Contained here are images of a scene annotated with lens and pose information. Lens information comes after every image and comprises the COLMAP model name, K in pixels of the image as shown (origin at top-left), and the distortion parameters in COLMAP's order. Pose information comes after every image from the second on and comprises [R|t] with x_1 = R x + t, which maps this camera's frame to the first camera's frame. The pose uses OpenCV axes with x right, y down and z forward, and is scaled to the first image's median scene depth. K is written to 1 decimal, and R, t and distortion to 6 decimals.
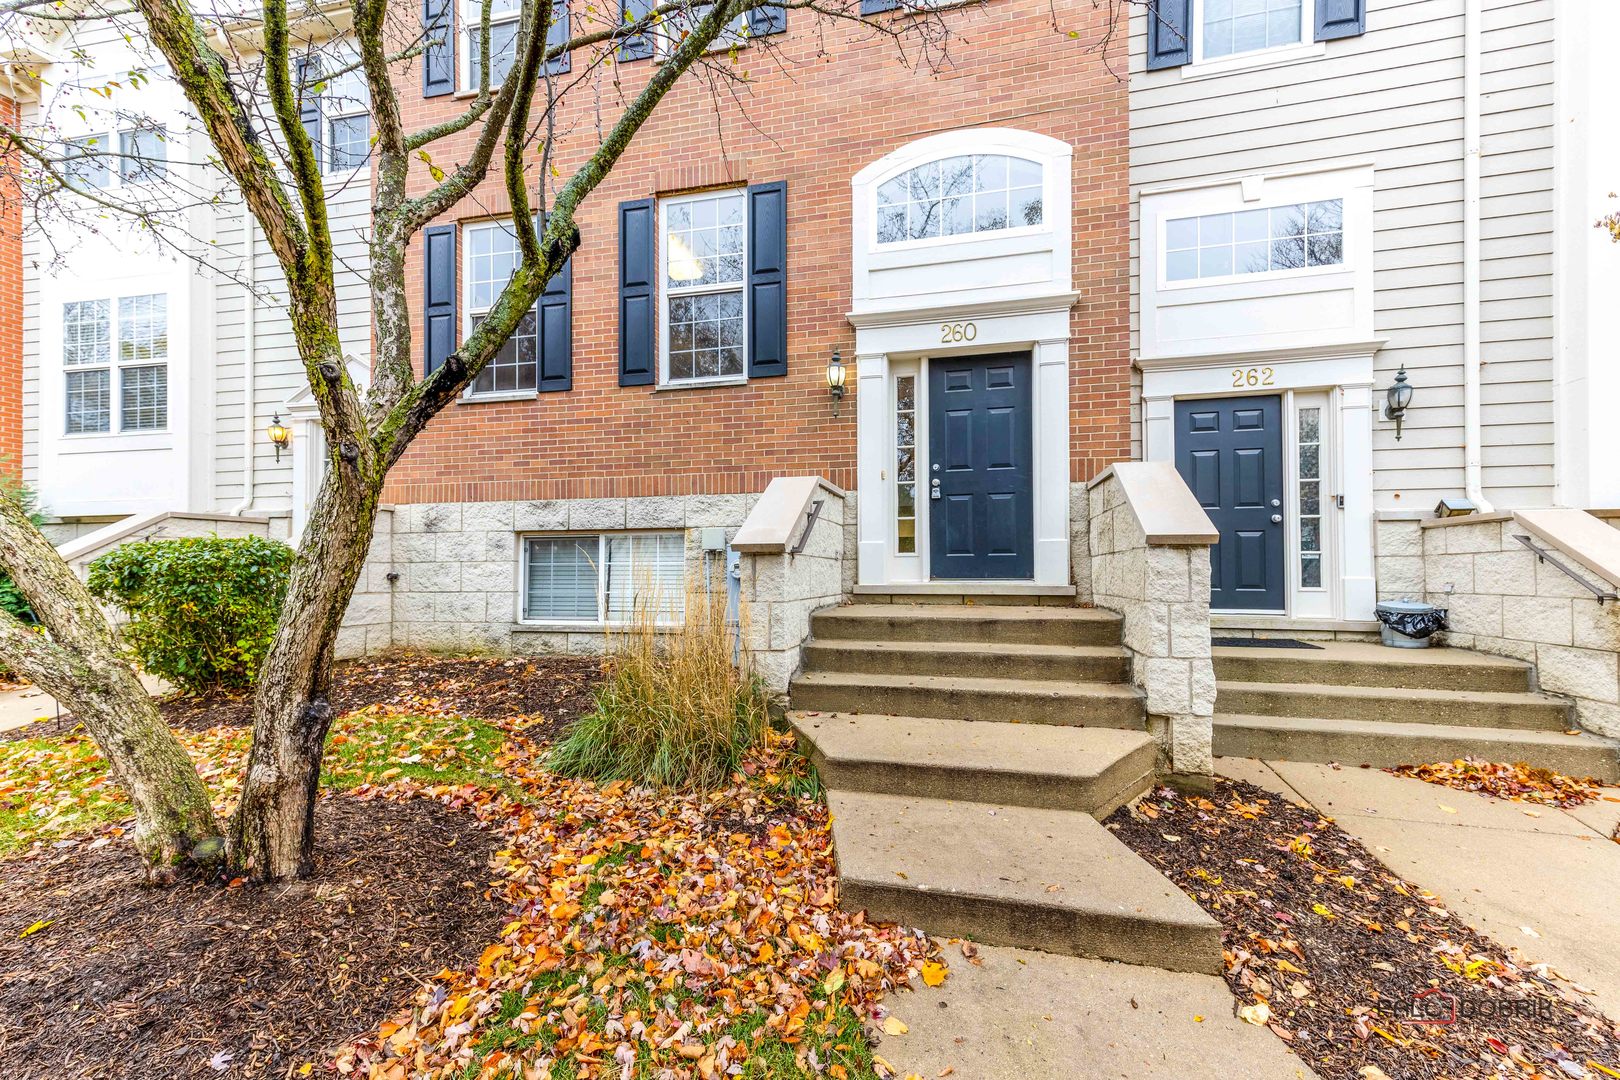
lens RADIAL K [[610.9, 0, 809.4], [0, 610.9, 524.6], [0, 0, 1]] dist [0.022724, -0.000079]
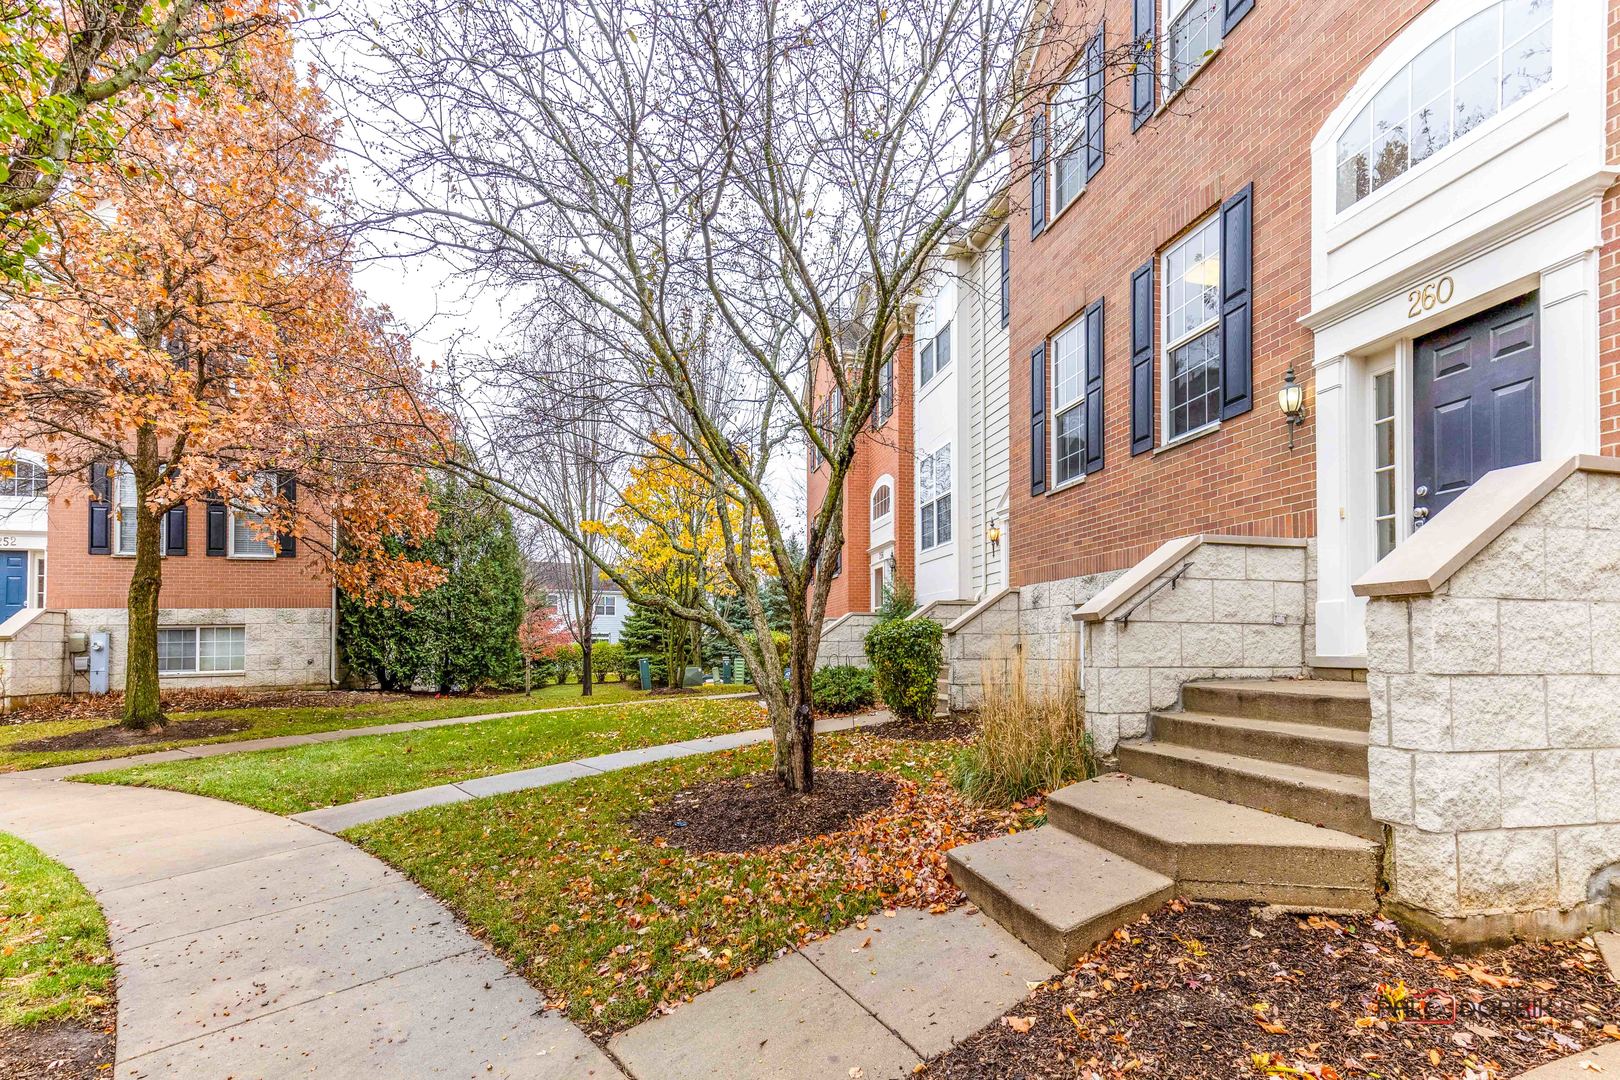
lens RADIAL K [[741.8, 0, 814.7], [0, 741.8, 532.7], [0, 0, 1]] dist [0.008828, -0.000364]
pose [[0.441472, -0.135799, -0.886939, 0.622111], [0.068799, 0.990694, -0.117440, 0.007977], [0.894634, -0.009174, 0.446707, -0.019566]]
